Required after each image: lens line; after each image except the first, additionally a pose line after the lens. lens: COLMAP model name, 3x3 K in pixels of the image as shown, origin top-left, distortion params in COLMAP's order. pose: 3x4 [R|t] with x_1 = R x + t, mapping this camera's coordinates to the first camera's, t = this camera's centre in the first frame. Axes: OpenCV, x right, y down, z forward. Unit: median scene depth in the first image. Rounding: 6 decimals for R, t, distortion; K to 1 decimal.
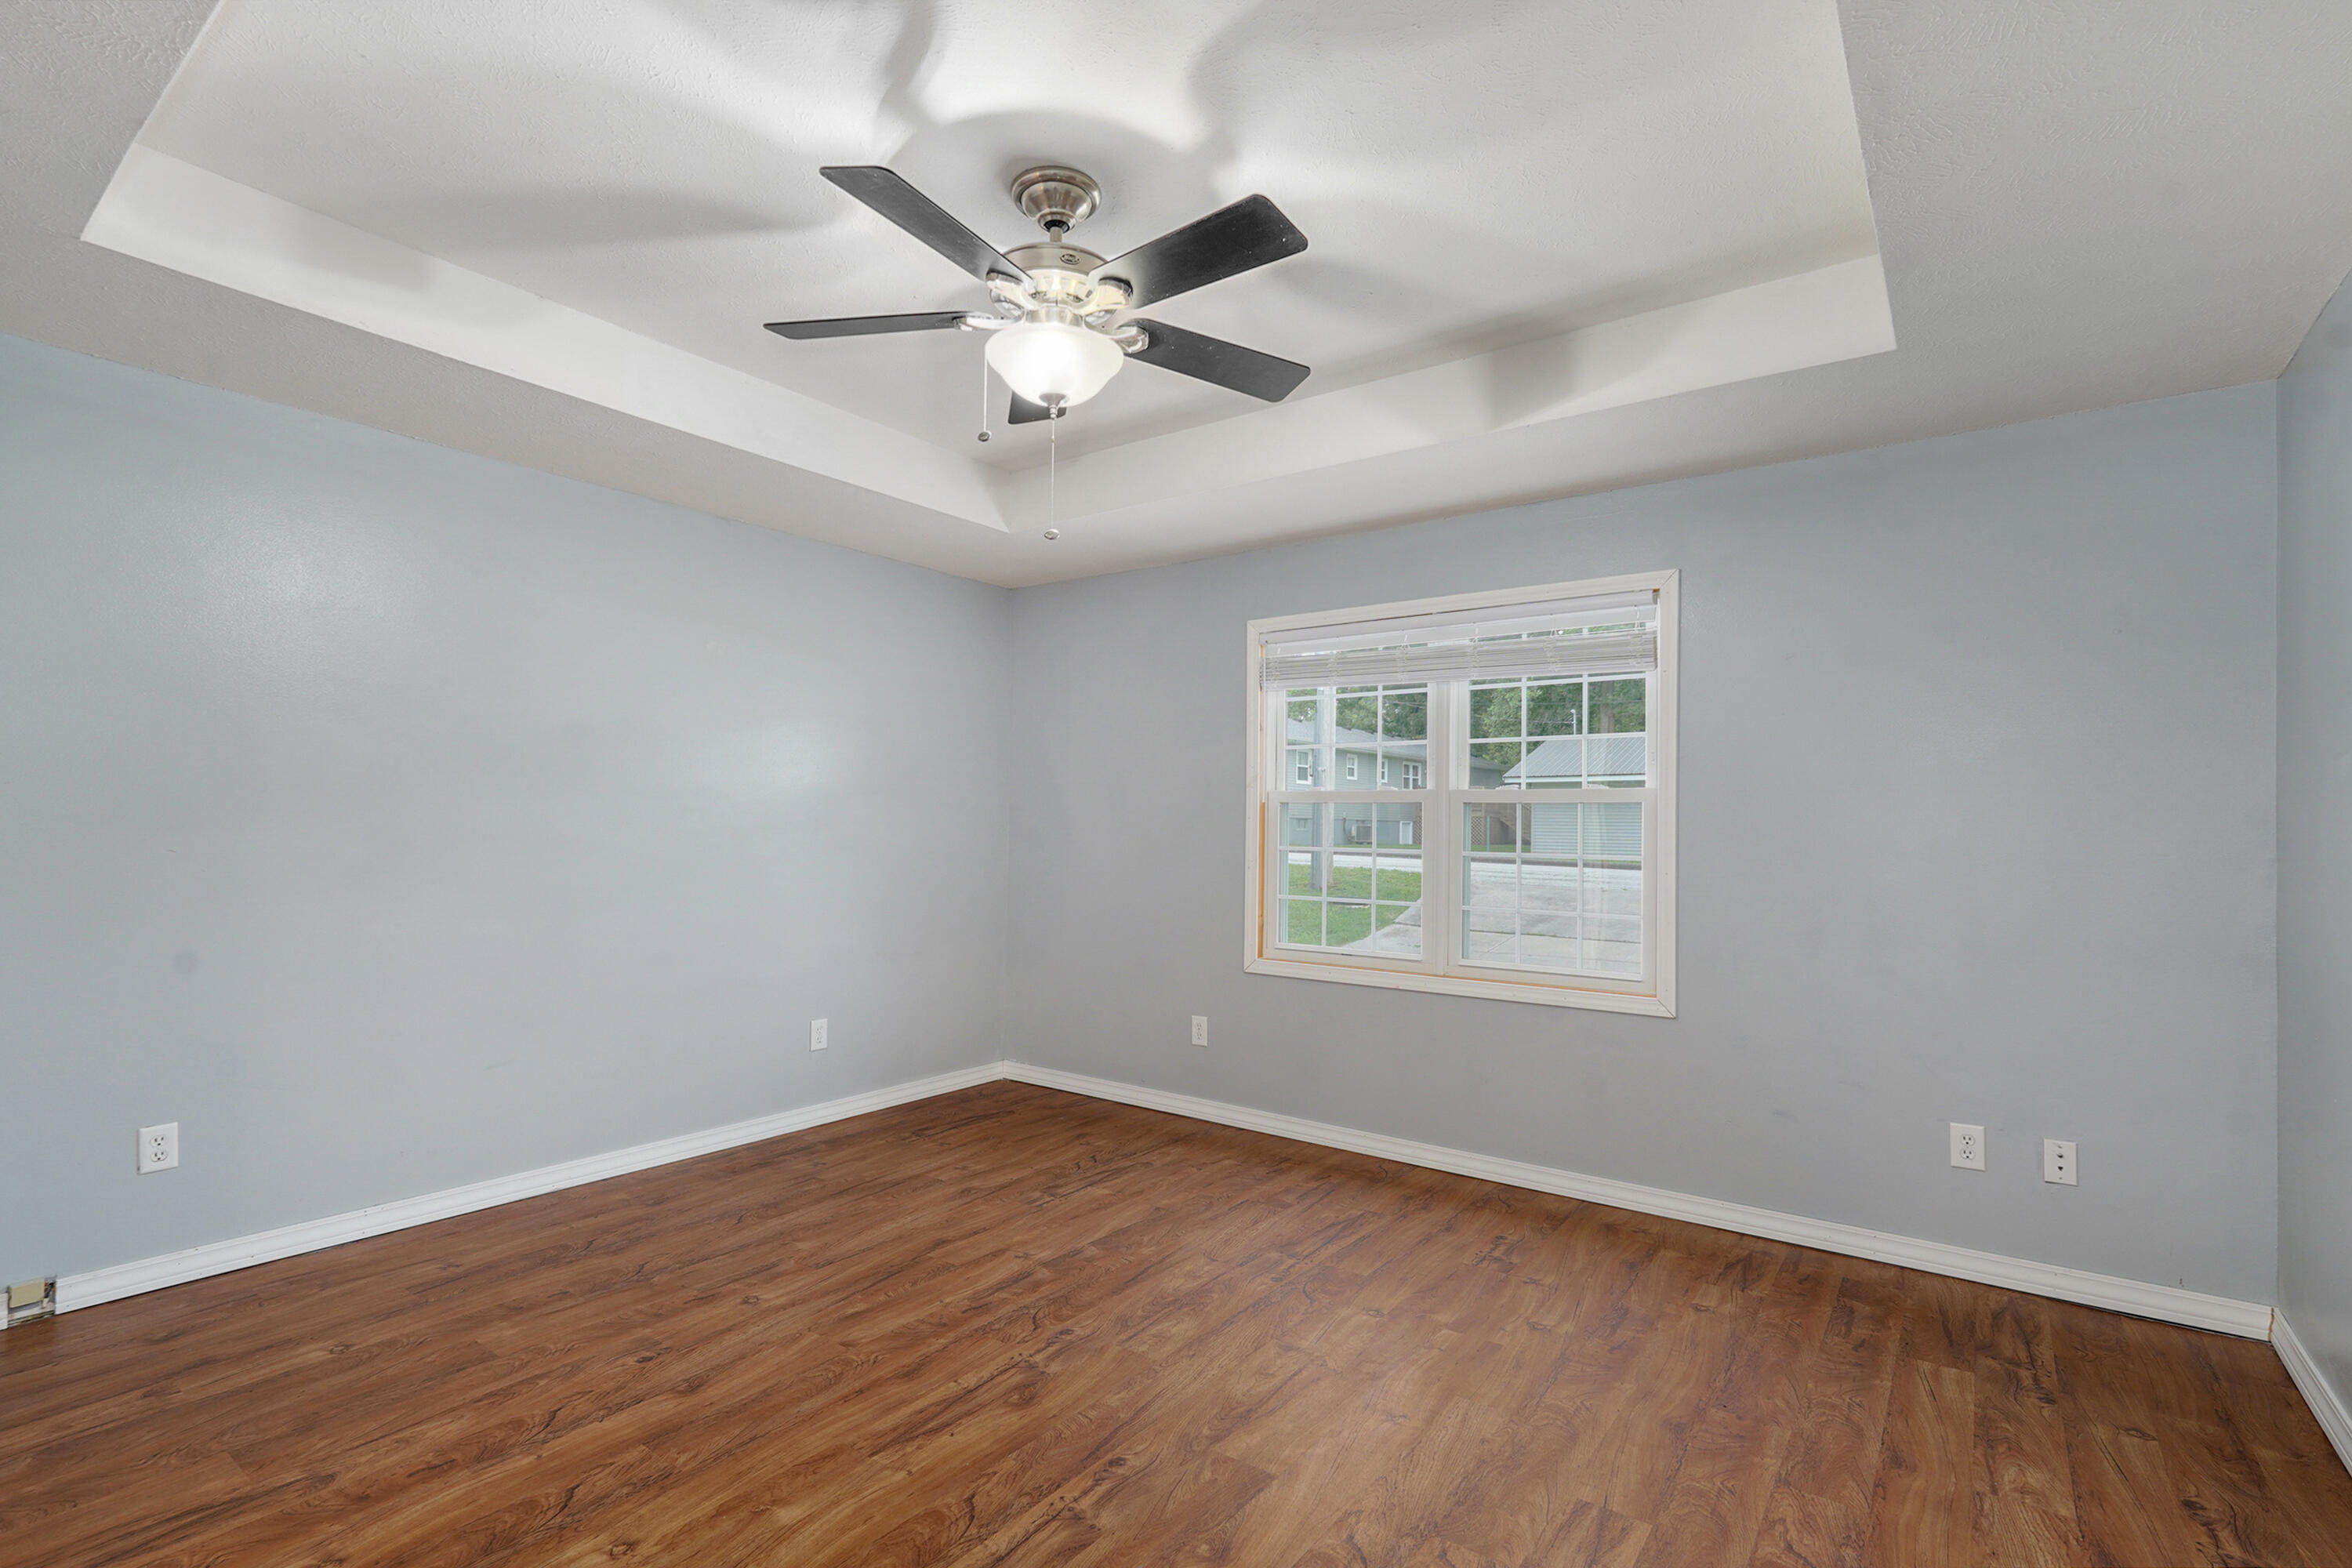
lens RADIAL K [[1090.5, 0, 1173.9], [0, 1090.5, 796.5], [0, 0, 1]] dist [0.002735, 0.000244]
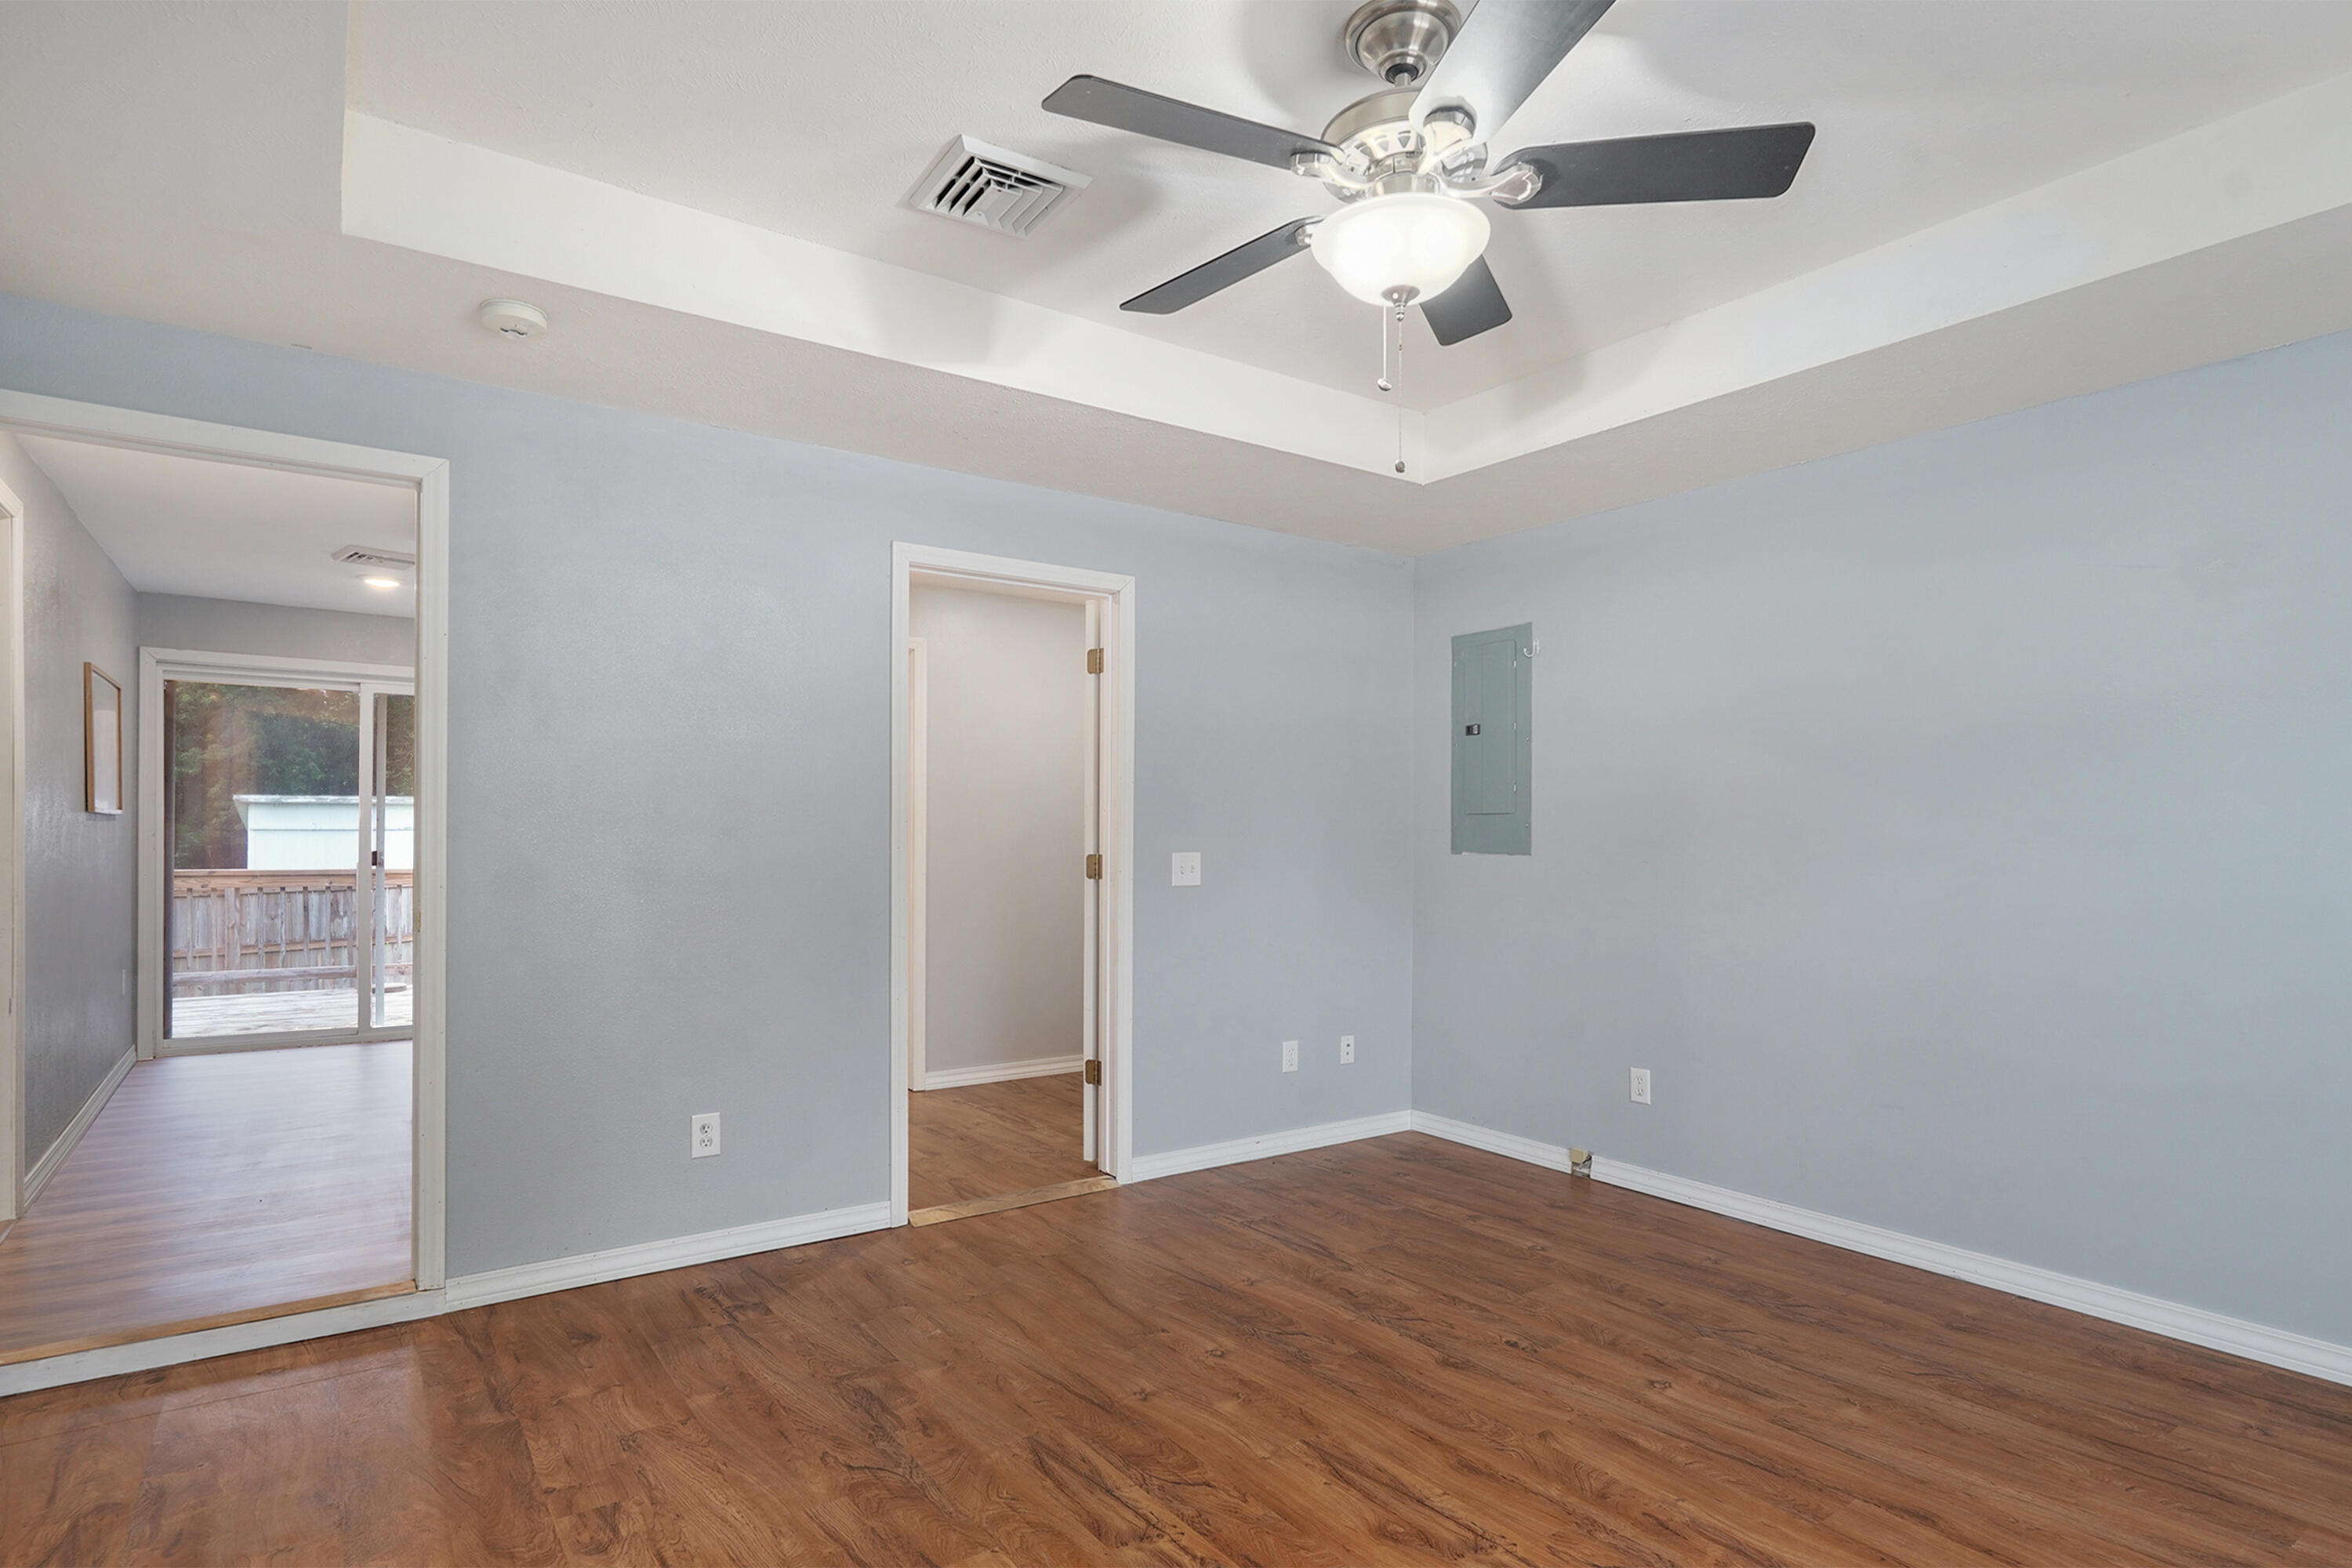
lens RADIAL K [[1154.1, 0, 1182.0], [0, 1154.1, 839.5], [0, 0, 1]] dist [-0.005654, 0.003631]
pose [[-0.282577, -0.009936, -0.959193, 0.630176], [0.018821, 0.999696, -0.015901, 0.033087], [0.959060, -0.022546, -0.282304, 0.932604]]
